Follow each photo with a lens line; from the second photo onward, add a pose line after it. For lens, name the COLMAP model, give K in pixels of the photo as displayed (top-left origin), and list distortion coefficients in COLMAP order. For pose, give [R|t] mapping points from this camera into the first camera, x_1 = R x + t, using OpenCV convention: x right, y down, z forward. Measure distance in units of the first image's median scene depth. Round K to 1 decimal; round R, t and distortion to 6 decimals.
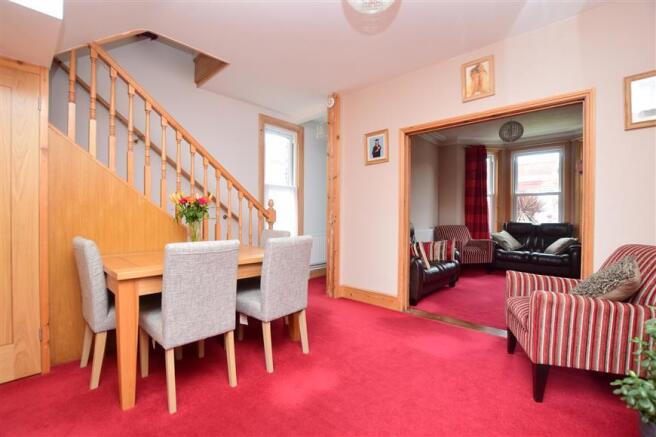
lens RADIAL K [[294.5, 0, 328.0], [0, 294.5, 218.5], [0, 0, 1]] dist [-0.002023, -0.000101]
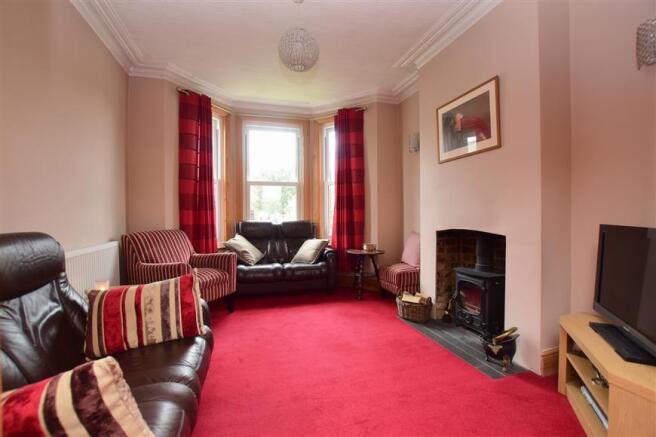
lens RADIAL K [[294.5, 0, 328.0], [0, 294.5, 218.5], [0, 0, 1]] dist [-0.002023, -0.000101]
pose [[0.532837, -0.024822, 0.845854, 0.145876], [0.018678, 0.999671, 0.017570, -0.003995], [-0.846012, 0.006437, 0.533126, 0.488516]]
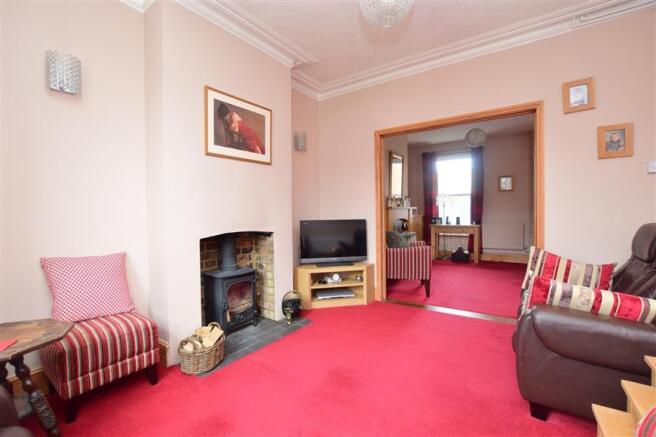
lens RADIAL K [[294.5, 0, 328.0], [0, 294.5, 218.5], [0, 0, 1]] dist [-0.002023, -0.000101]
pose [[-0.995960, 0.000658, -0.089790, 0.778289], [-0.001517, 0.999707, 0.024152, -0.009044], [0.089780, 0.024190, -0.995668, 1.331094]]
